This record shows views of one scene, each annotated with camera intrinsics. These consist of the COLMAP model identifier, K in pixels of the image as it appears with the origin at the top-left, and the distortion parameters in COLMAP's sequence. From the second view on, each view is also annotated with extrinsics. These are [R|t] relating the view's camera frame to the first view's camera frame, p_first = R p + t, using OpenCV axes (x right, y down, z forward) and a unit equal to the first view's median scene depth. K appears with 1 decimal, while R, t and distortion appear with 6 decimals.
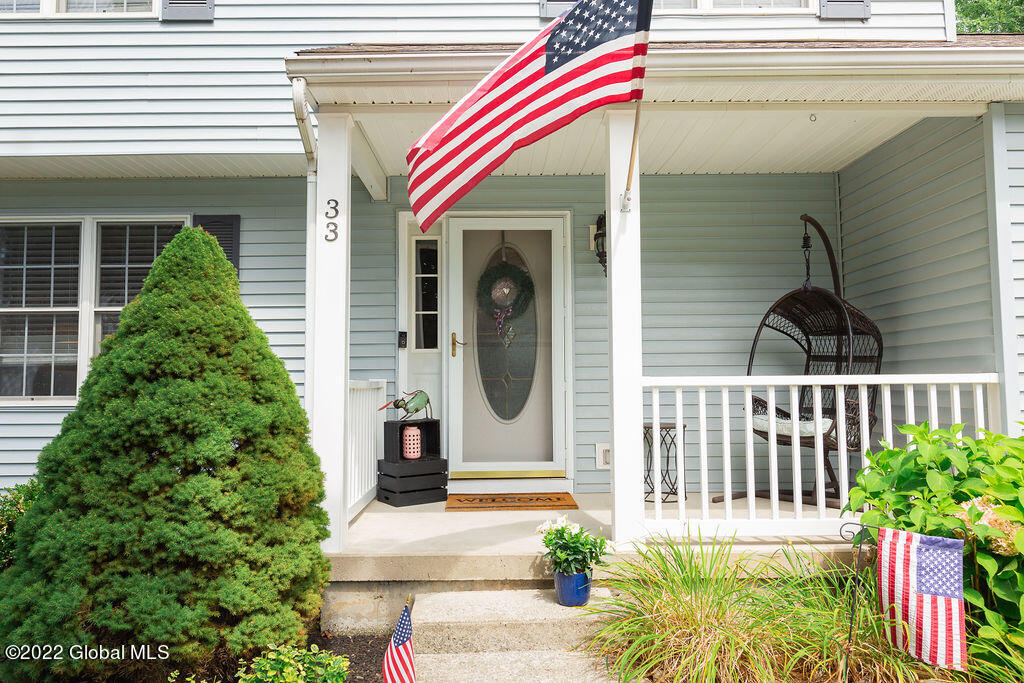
lens RADIAL K [[710.7, 0, 492.9], [0, 710.7, 341.7], [0, 0, 1]] dist [-0.002969, 0.003751]
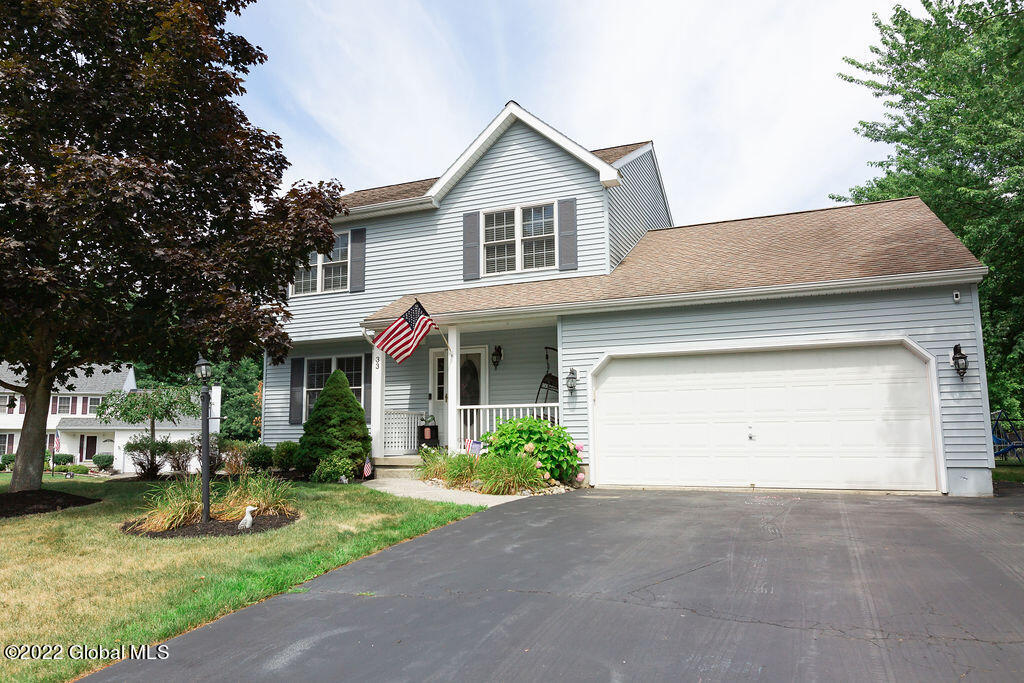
lens RADIAL K [[710.7, 0, 502.4], [0, 710.7, 351.6], [0, 0, 1]] dist [-0.002969, 0.003751]
pose [[0.919986, -0.048969, -0.388881, 1.482860], [0.022621, 0.997145, -0.072050, 0.034598], [0.391299, 0.057488, 0.918466, -1.726633]]
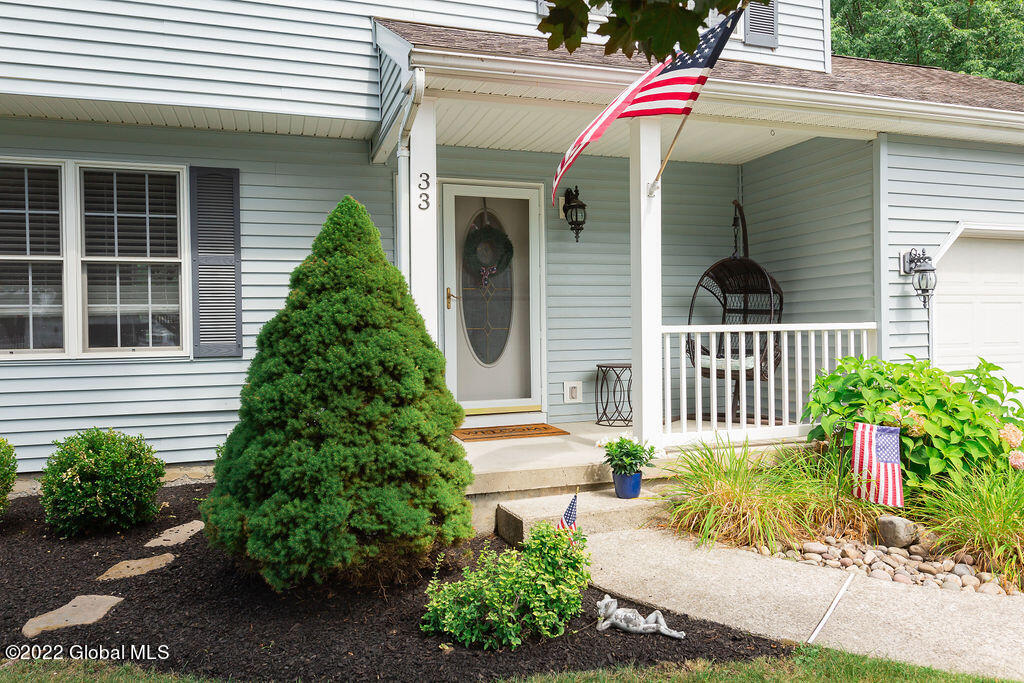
lens RADIAL K [[710.7, 0, 510.8], [0, 710.7, 343.2], [0, 0, 1]] dist [-0.002969, 0.003751]
pose [[0.950668, -0.012120, 0.309973, -0.391024], [-0.010293, 0.997454, 0.070567, -0.006886], [-0.310039, -0.070277, 0.948123, -0.131754]]
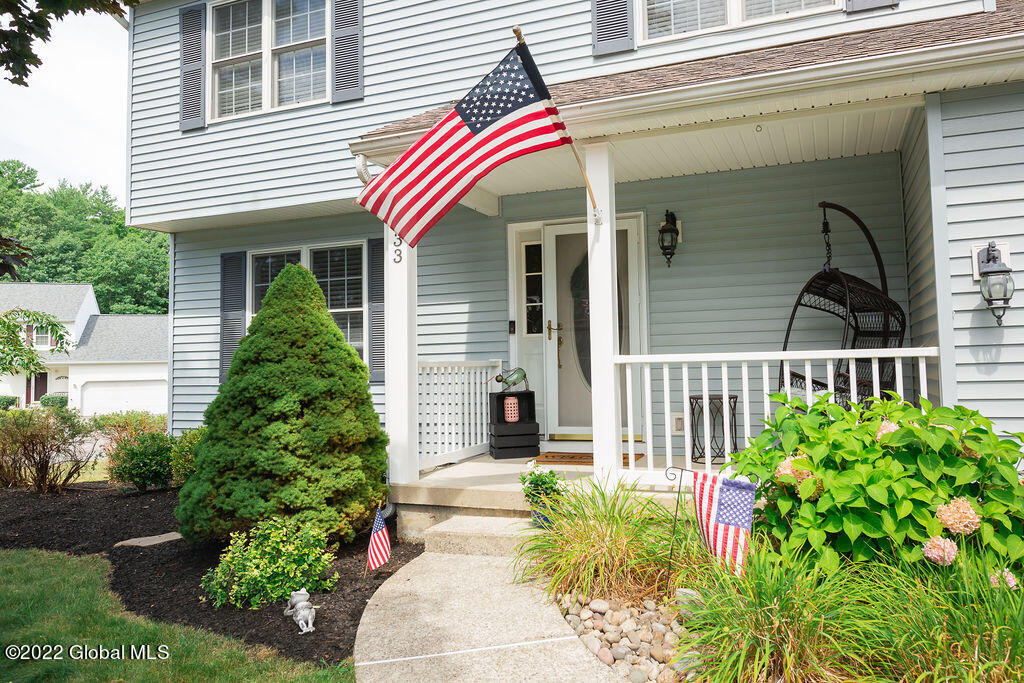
lens RADIAL K [[710.7, 0, 538.8], [0, 710.7, 325.8], [0, 0, 1]] dist [-0.002969, 0.003751]
pose [[0.932995, -0.030749, -0.358573, 0.459072], [0.034520, 0.999396, 0.004118, -0.010994], [0.358230, -0.016220, 0.933492, -0.184502]]
